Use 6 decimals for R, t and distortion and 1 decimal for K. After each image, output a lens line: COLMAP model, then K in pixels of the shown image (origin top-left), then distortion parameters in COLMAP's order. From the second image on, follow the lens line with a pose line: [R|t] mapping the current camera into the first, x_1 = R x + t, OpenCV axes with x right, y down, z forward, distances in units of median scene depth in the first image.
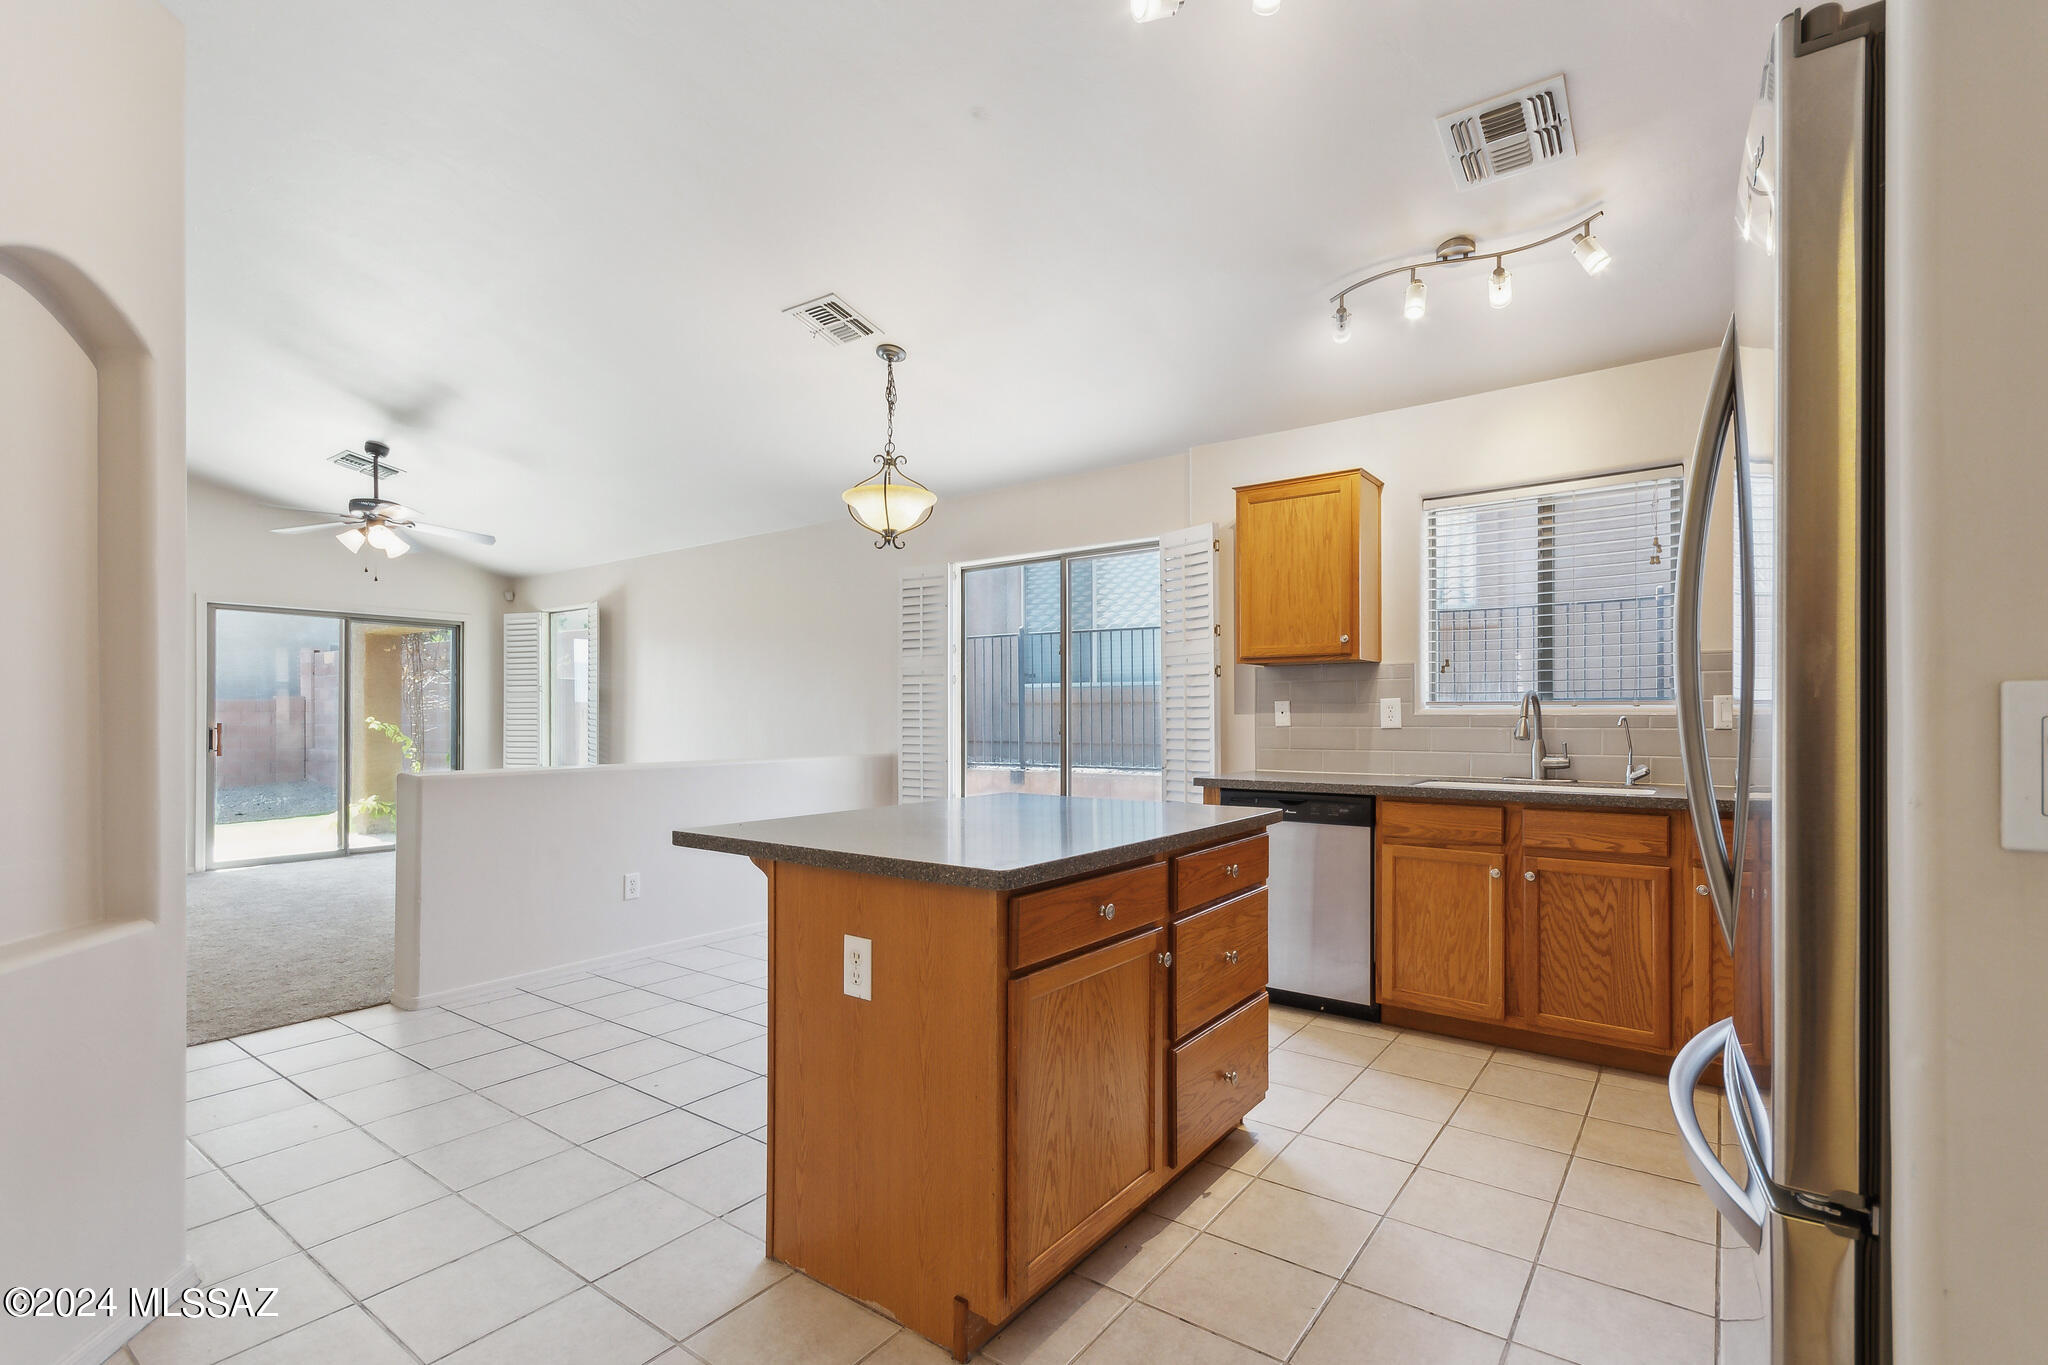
lens RADIAL K [[935.1, 0, 1017.7], [0, 935.1, 732.7], [0, 0, 1]] dist [-0.000817, -0.000731]
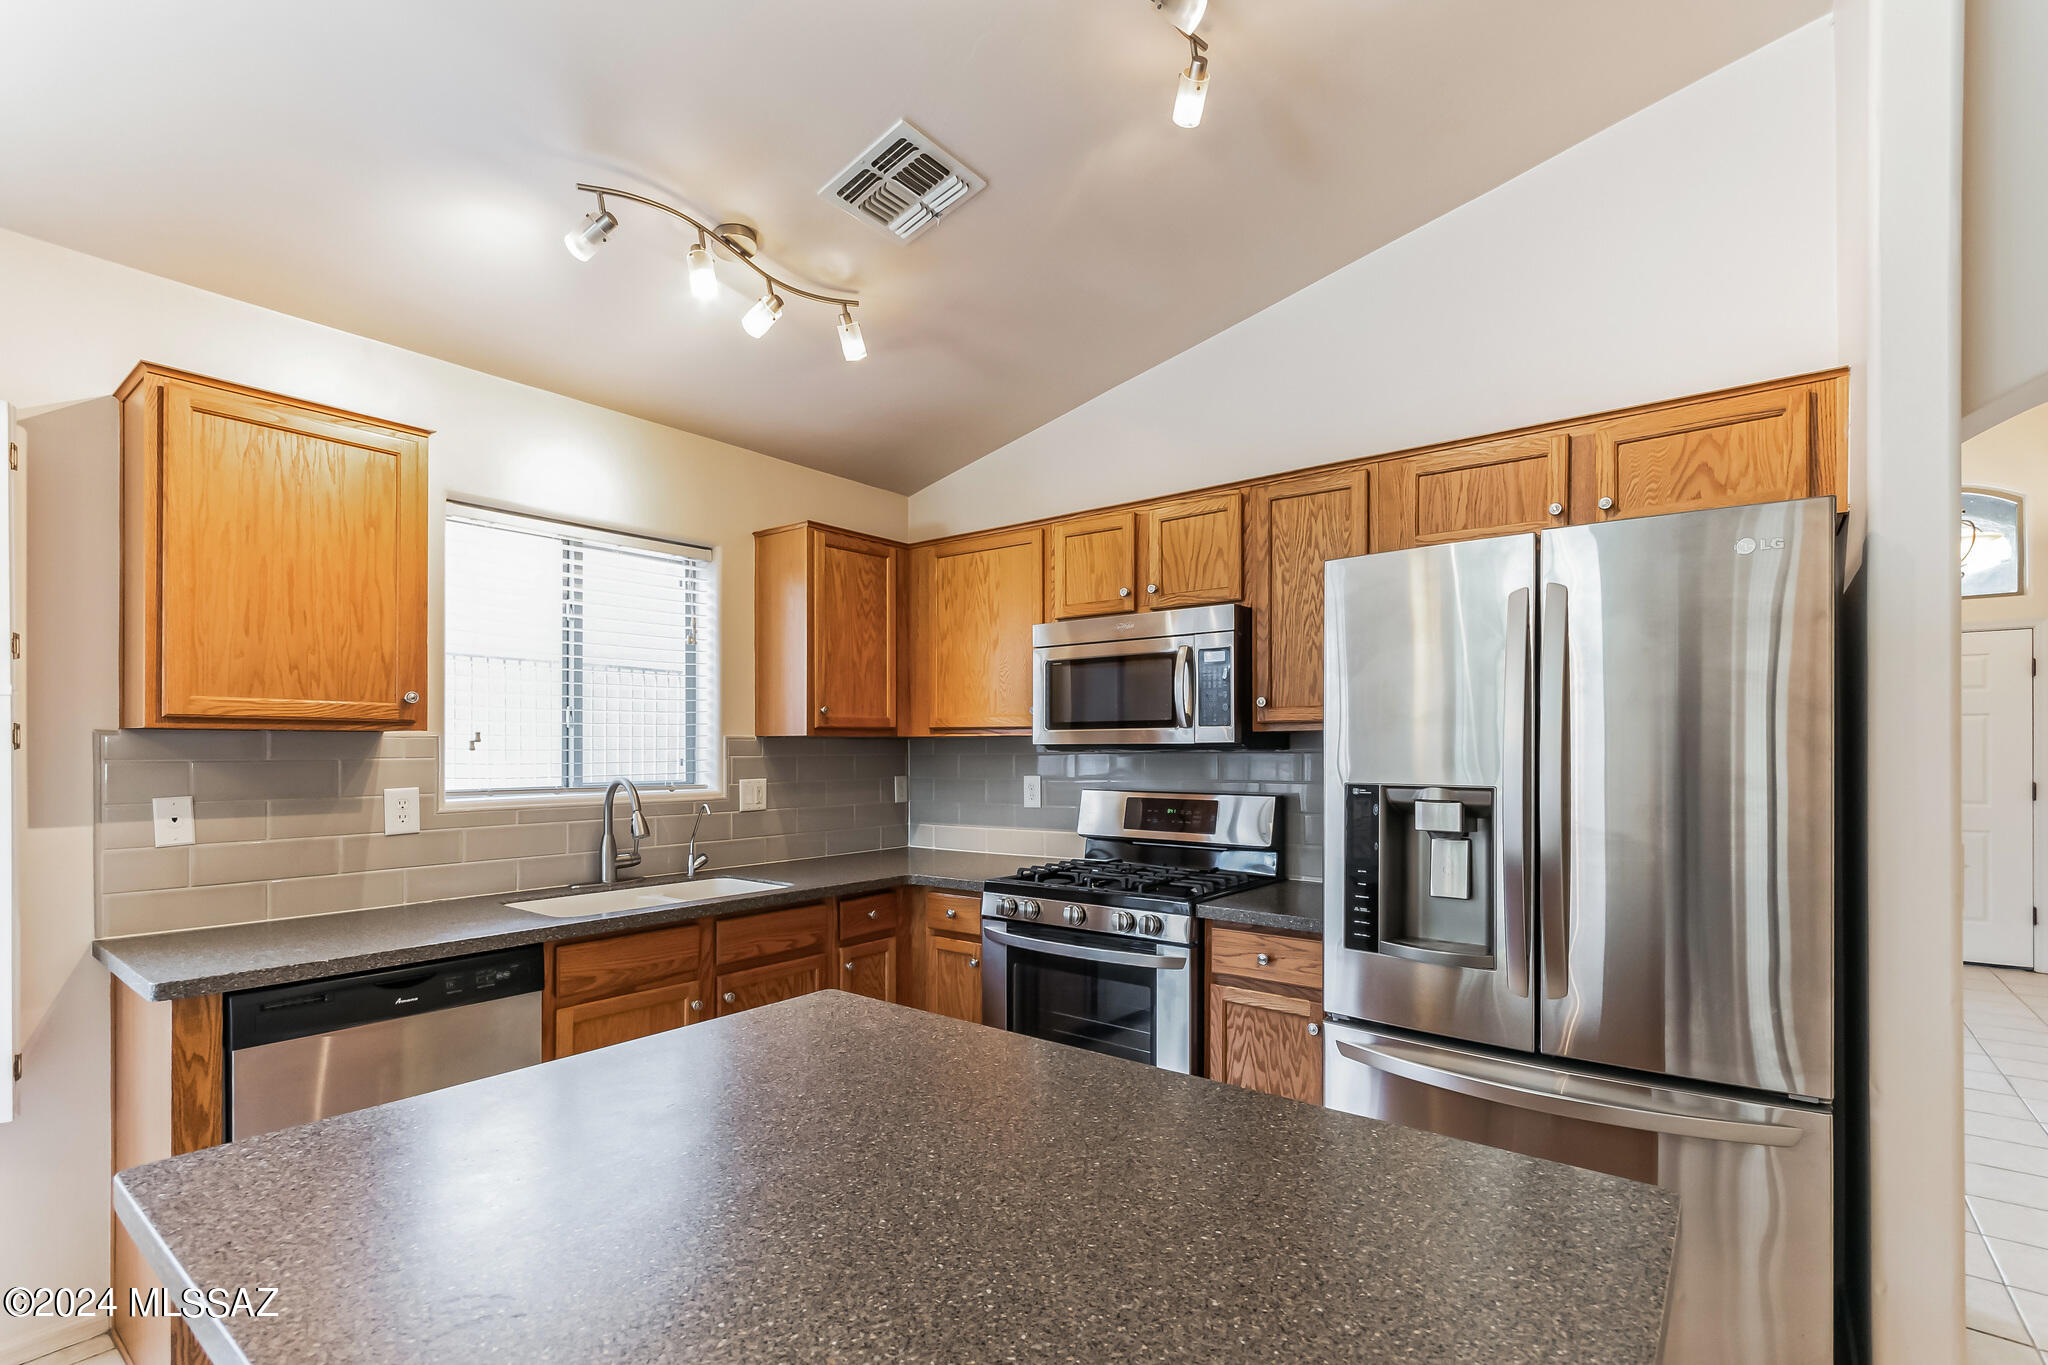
lens RADIAL K [[941.6, 0, 1023.2], [0, 941.6, 745.4], [0, 0, 1]] dist [-0.002088, 0.000775]
pose [[0.017570, 0.007292, 0.999819, -0.252489], [0.019266, 0.999785, -0.007630, -0.053902], [-0.999660, 0.019396, 0.017426, 0.563491]]
